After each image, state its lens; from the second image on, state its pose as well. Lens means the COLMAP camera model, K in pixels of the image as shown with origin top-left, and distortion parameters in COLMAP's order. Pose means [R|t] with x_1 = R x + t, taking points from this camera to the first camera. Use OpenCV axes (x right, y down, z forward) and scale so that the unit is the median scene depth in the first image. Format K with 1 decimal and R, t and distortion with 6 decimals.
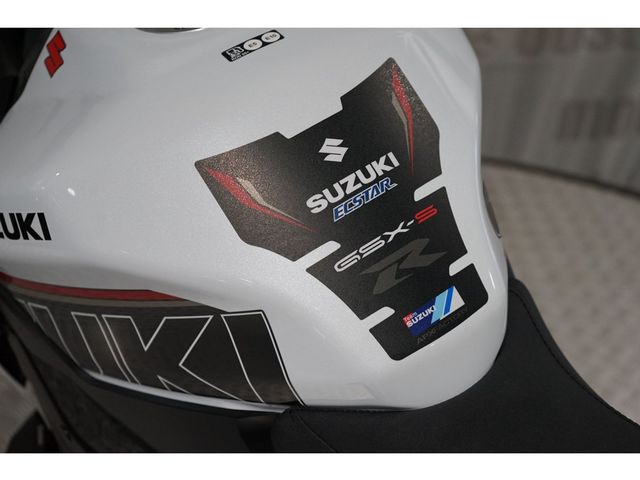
lens RADIAL K [[934.1, 0, 321.9], [0, 934.1, 240.3], [0, 0, 1]] dist [-0.000233, 0.000000]
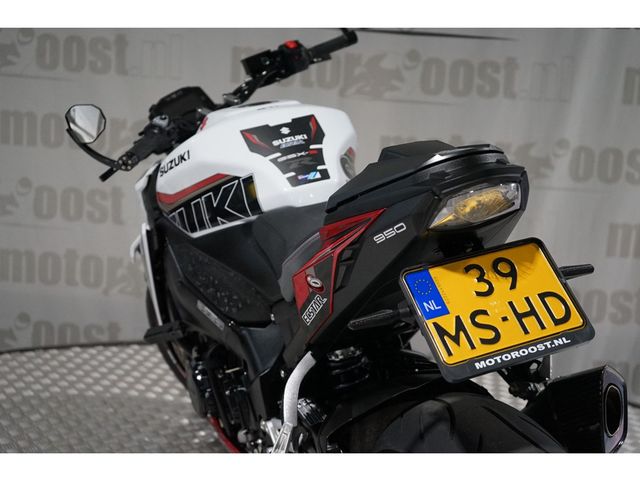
lens RADIAL K [[934.1, 0, 317.7], [0, 934.1, 243.5], [0, 0, 1]] dist [-0.000233, 0.000000]
pose [[0.981583, 0.063525, -0.180163, 0.692026], [-0.134632, 0.899116, -0.416492, 1.493344], [0.135529, 0.433077, 0.891109, -1.537584]]
